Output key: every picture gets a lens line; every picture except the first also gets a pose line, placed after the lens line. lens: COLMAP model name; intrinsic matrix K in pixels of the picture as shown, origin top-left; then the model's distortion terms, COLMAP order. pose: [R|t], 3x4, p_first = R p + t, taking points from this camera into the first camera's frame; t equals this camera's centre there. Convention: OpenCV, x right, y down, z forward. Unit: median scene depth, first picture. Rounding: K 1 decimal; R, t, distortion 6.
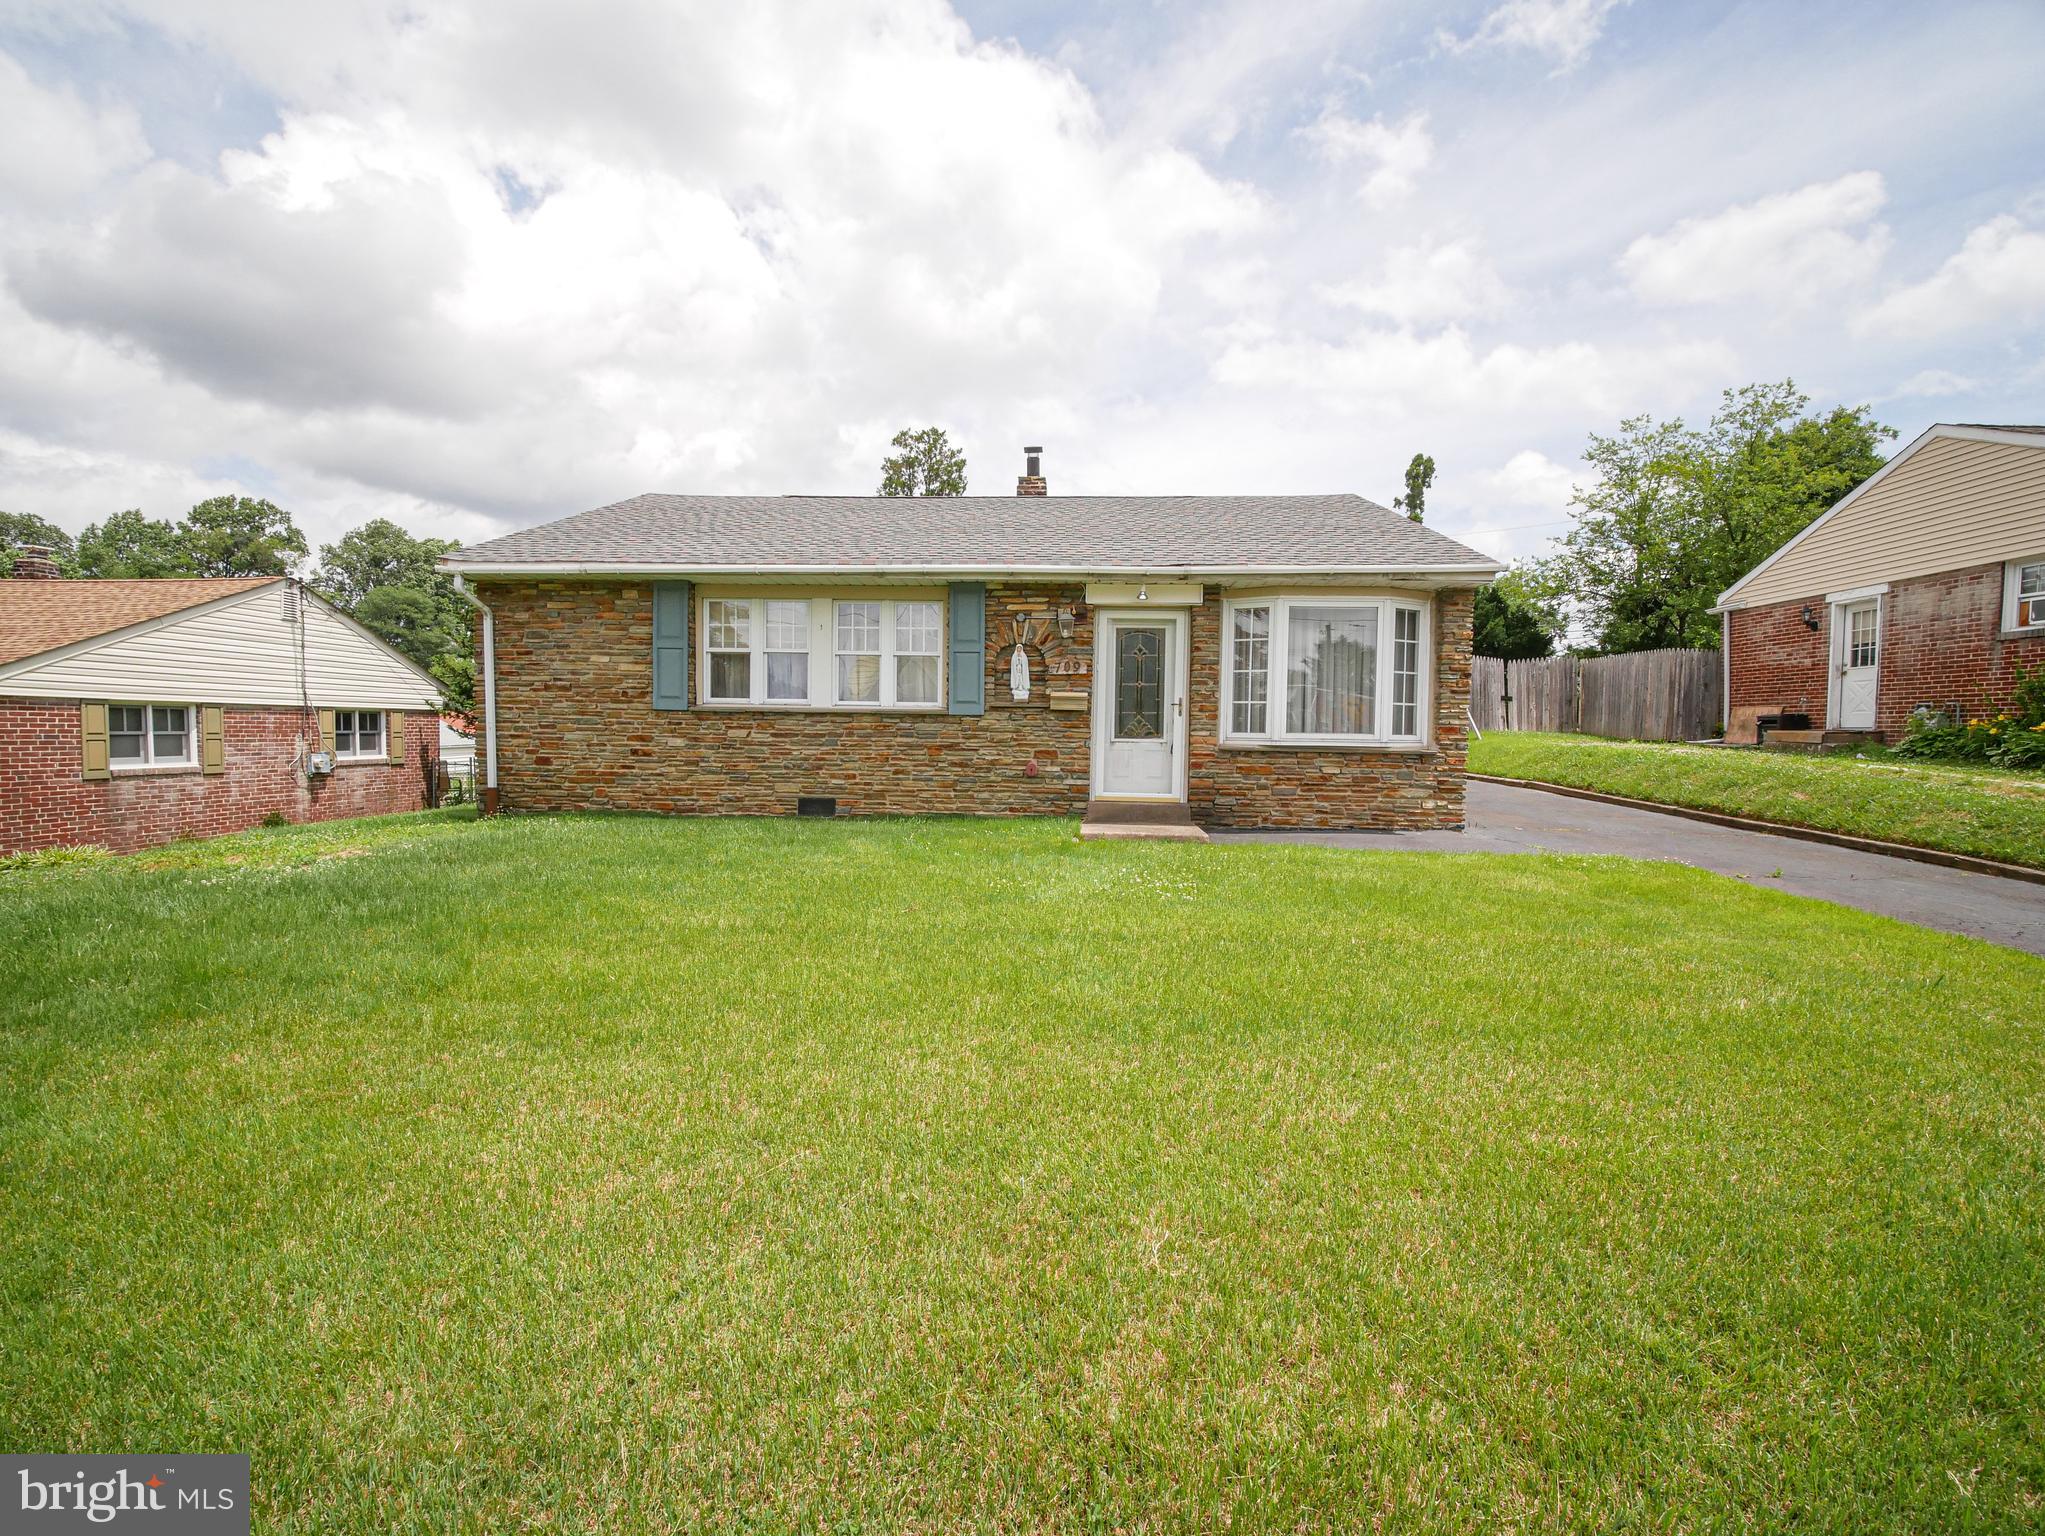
lens RADIAL K [[904.4, 0, 1015.3], [0, 904.4, 774.9], [0, 0, 1]] dist [-0.016426, -0.000165]
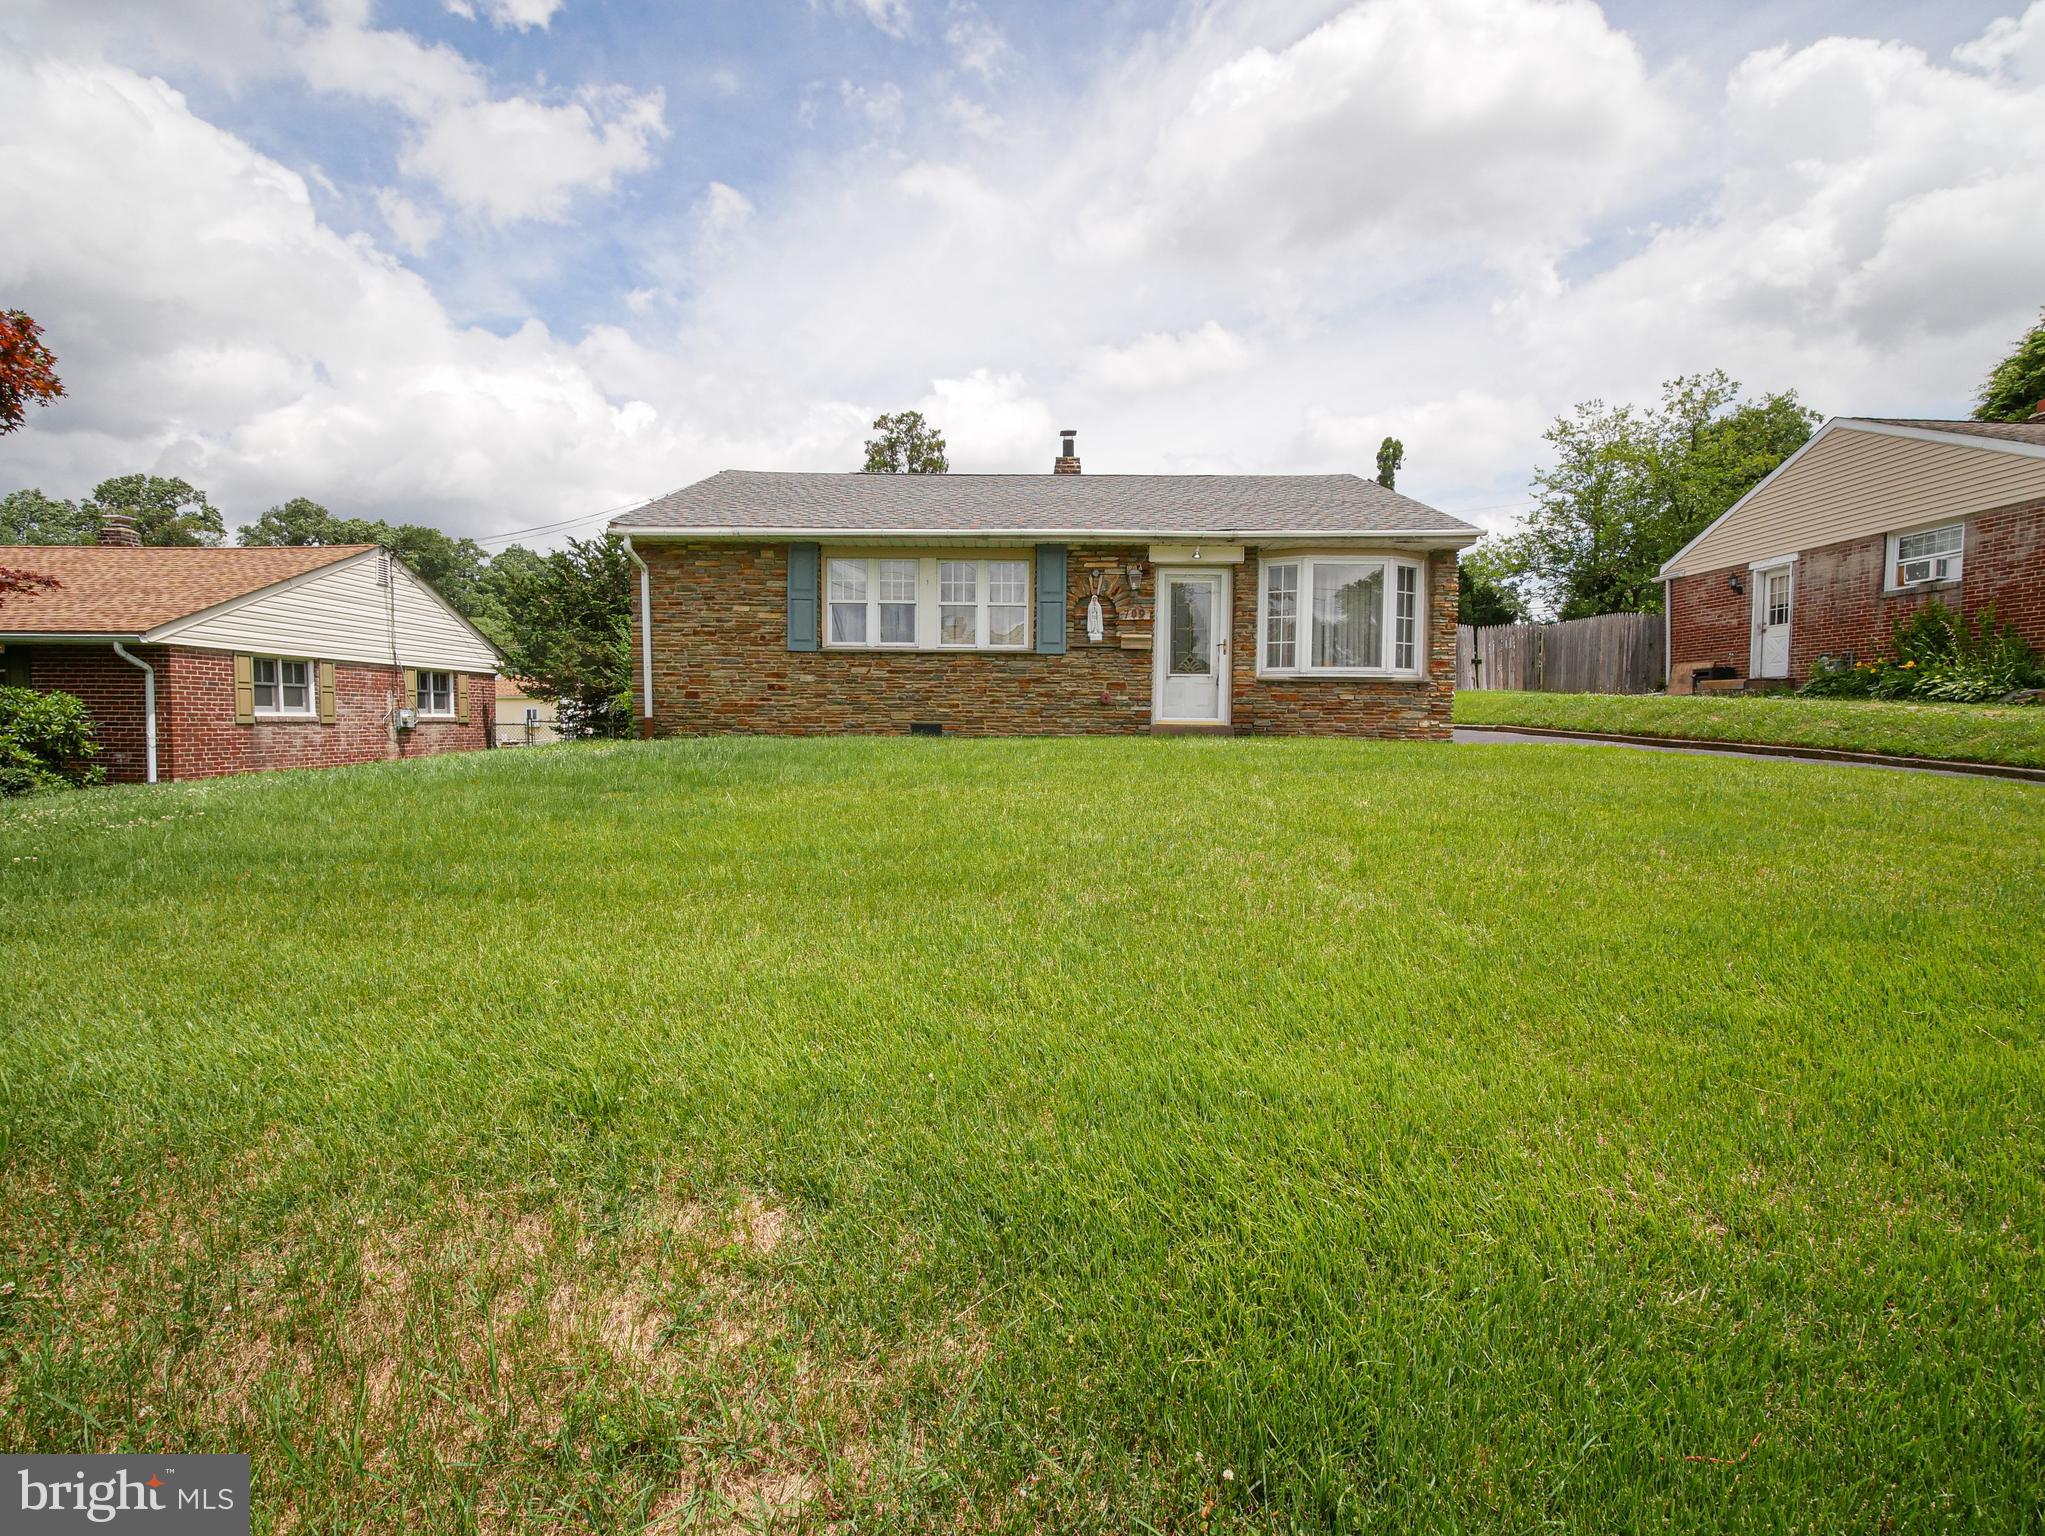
lens RADIAL K [[944.0, 0, 1010.7], [0, 944.0, 774.5], [0, 0, 1]] dist [-0.014330, -0.001286]
pose [[0.998861, -0.009327, 0.046786, -0.165003], [0.008995, 0.999933, 0.007297, 0.083949], [-0.046851, -0.006868, 0.998878, -0.259099]]
